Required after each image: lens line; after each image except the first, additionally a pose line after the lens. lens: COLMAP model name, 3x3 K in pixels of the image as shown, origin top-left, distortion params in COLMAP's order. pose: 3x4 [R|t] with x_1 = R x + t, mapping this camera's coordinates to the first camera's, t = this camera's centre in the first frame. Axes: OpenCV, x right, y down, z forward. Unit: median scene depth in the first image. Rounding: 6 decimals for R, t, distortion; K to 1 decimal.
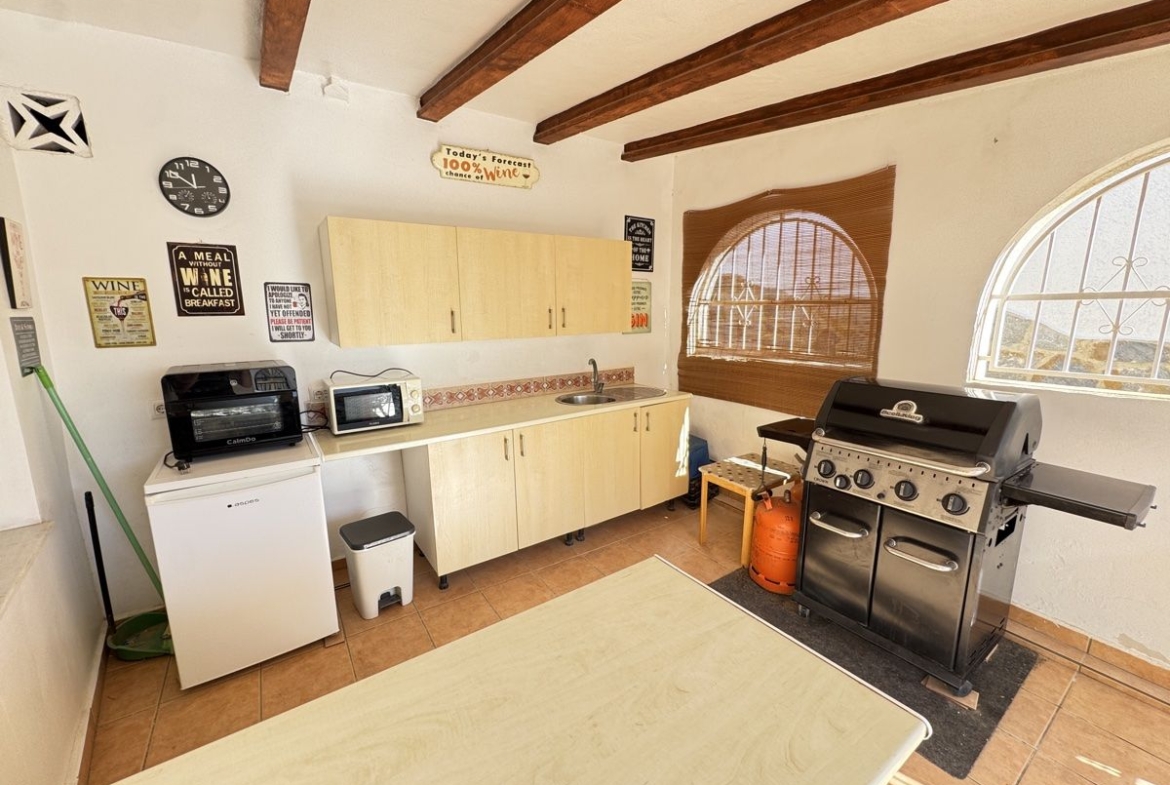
lens RADIAL K [[468.2, 0, 582.4], [0, 468.2, 391.0], [0, 0, 1]] dist [-0.001226, -0.000048]
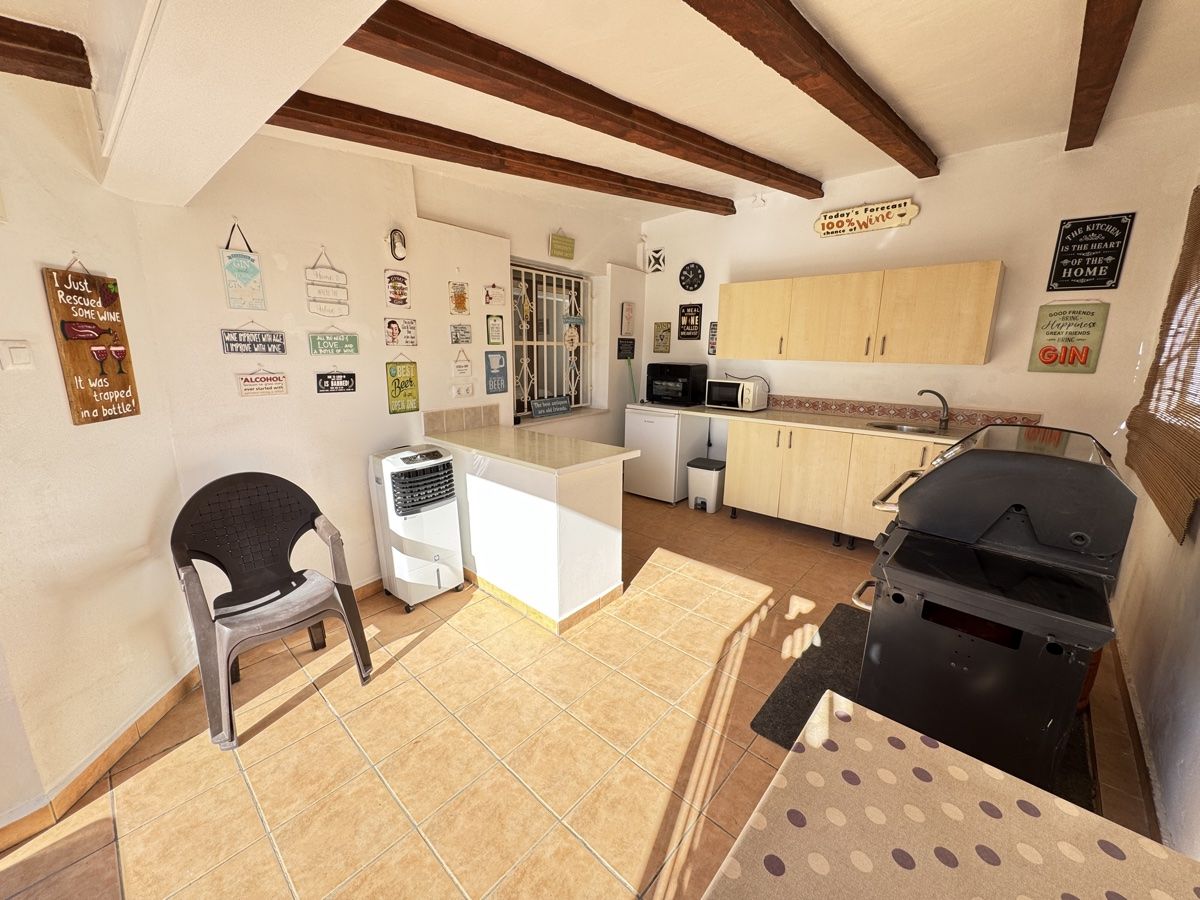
lens RADIAL K [[480.6, 0, 598.3], [0, 480.6, 446.7], [0, 0, 1]] dist [-0.003132, -0.000053]
pose [[0.229630, 0.216489, -0.948896, 1.116817], [-0.182753, 0.967197, 0.176439, -0.007848], [0.955966, 0.132898, 0.261661, 0.132436]]
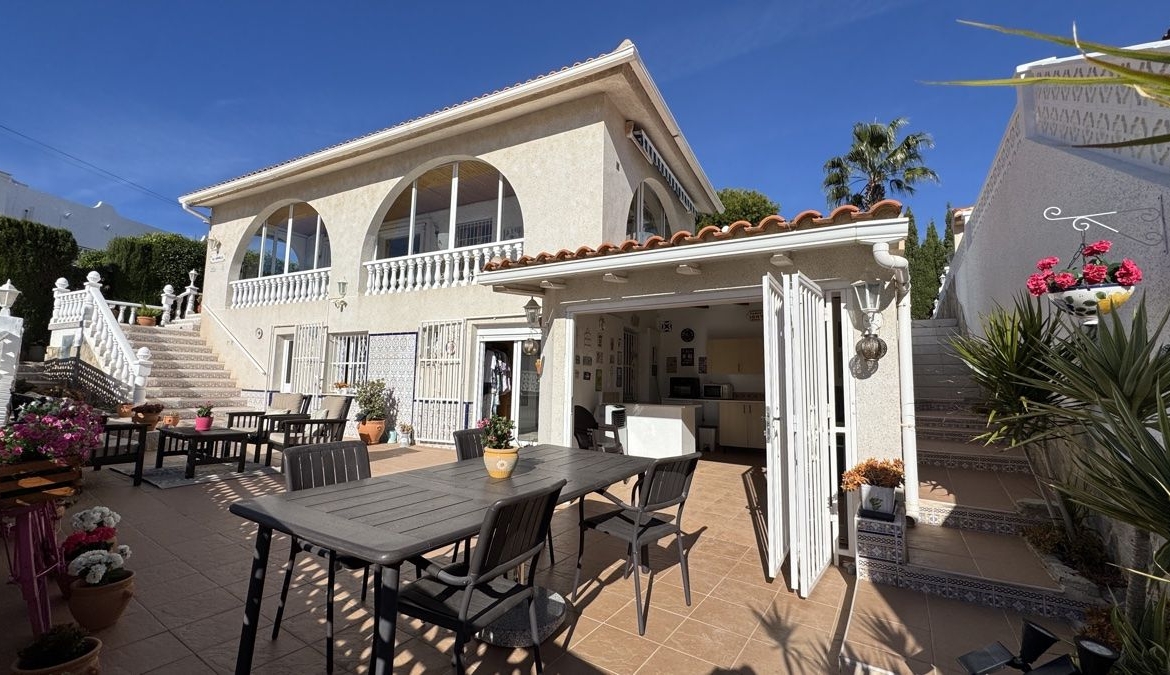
lens RADIAL K [[477.3, 0, 585.1], [0, 477.3, 334.2], [0, 0, 1]] dist [-0.003033, -0.000089]
pose [[0.381259, -0.073745, -0.921522, 2.432366], [-0.187283, 0.969983, -0.155107, 0.340591], [0.905299, 0.231722, 0.356004, -1.188845]]
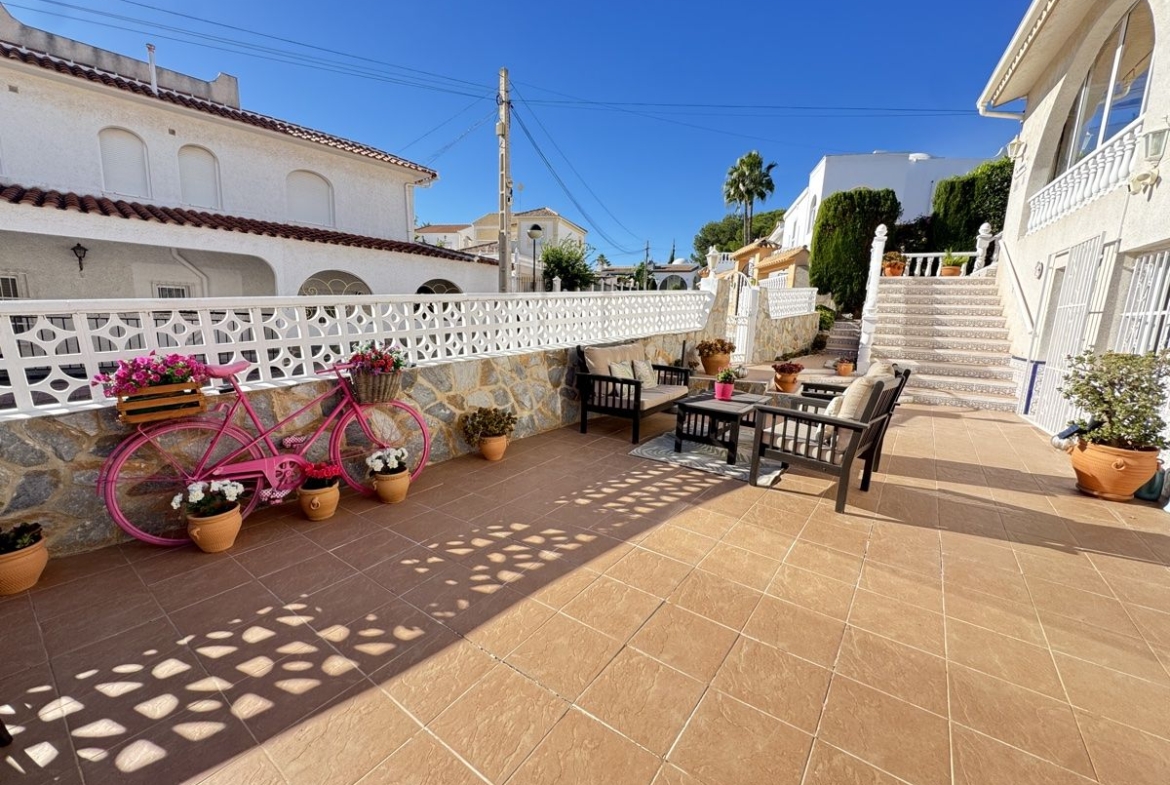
lens RADIAL K [[468.2, 0, 586.3], [0, 468.2, 389.2], [0, 0, 1]] dist [-0.001226, -0.000048]
pose [[-0.941128, 0.029984, -0.336718, 0.608161], [-0.085549, 0.942511, 0.323038, 0.206515], [0.327046, 0.332826, -0.884459, -0.512019]]
